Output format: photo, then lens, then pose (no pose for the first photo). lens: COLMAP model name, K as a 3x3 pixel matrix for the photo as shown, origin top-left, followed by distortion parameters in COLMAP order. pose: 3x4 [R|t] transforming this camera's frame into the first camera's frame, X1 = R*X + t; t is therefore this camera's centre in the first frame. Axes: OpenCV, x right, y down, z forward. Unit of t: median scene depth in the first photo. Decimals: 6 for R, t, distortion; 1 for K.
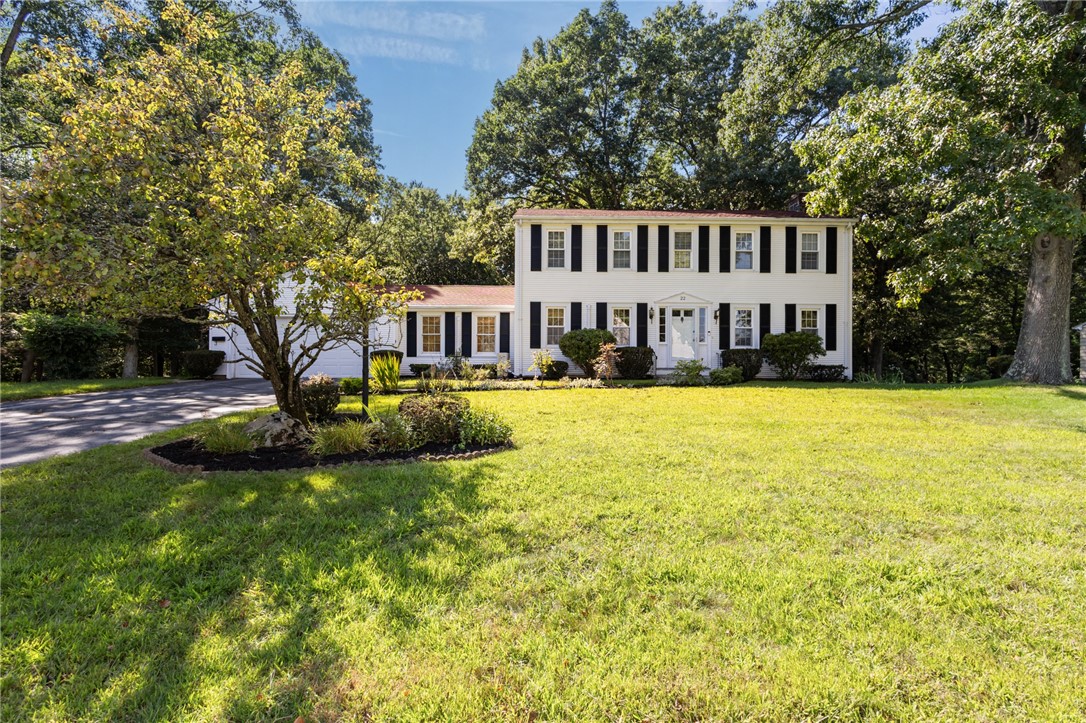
lens RADIAL K [[501.1, 0, 543.0], [0, 501.1, 361.5], [0, 0, 1]] dist [0.003336, 0.000452]
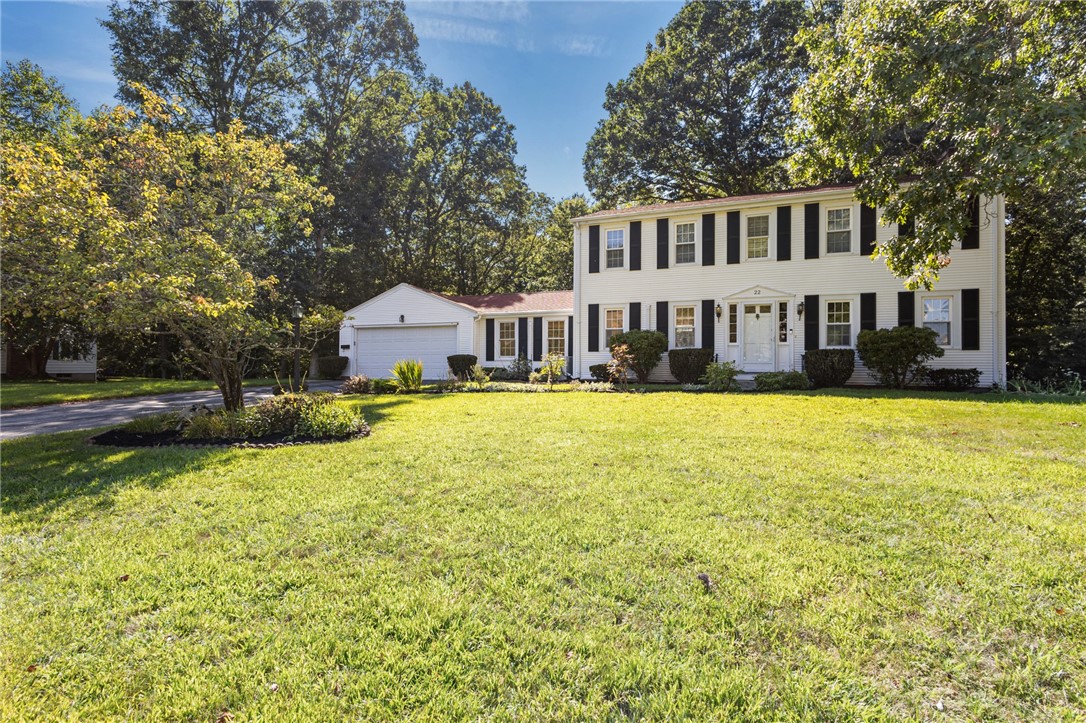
lens RADIAL K [[501.1, 0, 543.0], [0, 501.1, 361.5], [0, 0, 1]] dist [0.003336, 0.000452]
pose [[0.928022, -0.003882, -0.372505, 0.256371], [-0.000200, 0.999940, -0.010919, 0.003997], [0.372525, 0.010208, 0.927966, 0.052319]]
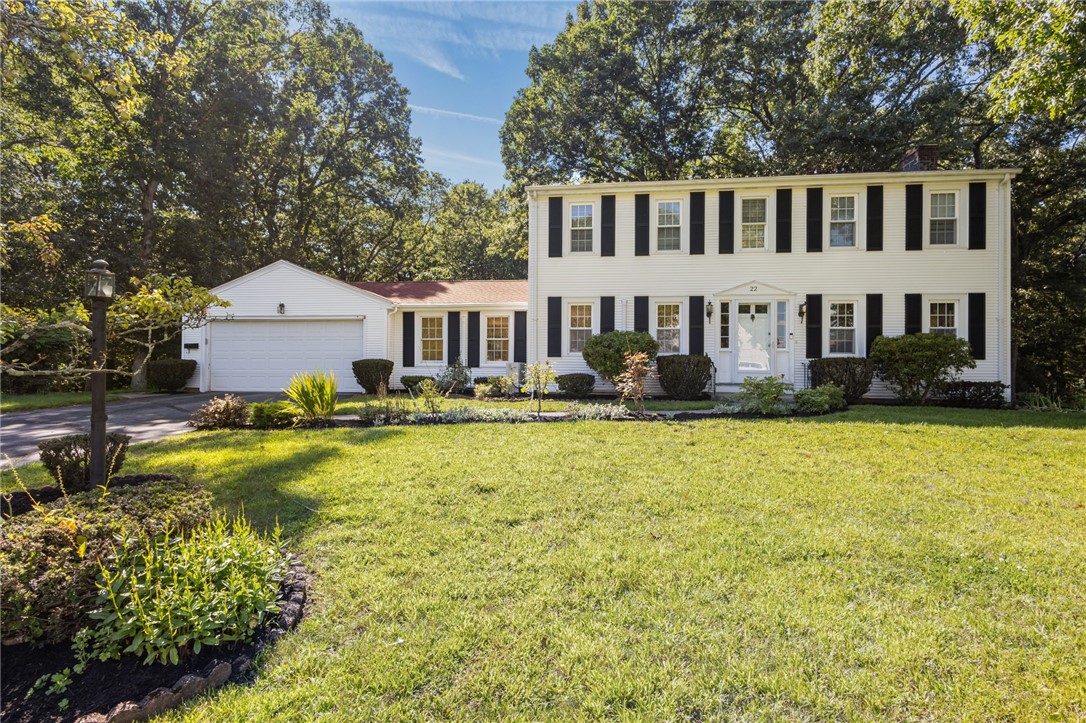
lens RADIAL K [[501.1, 0, 543.0], [0, 501.1, 361.5], [0, 0, 1]] dist [0.003336, 0.000452]
pose [[0.991309, 0.000385, -0.131552, 0.068708], [-0.000943, 0.999991, -0.004177, -0.015714], [0.131549, 0.004265, 0.991301, 0.228388]]
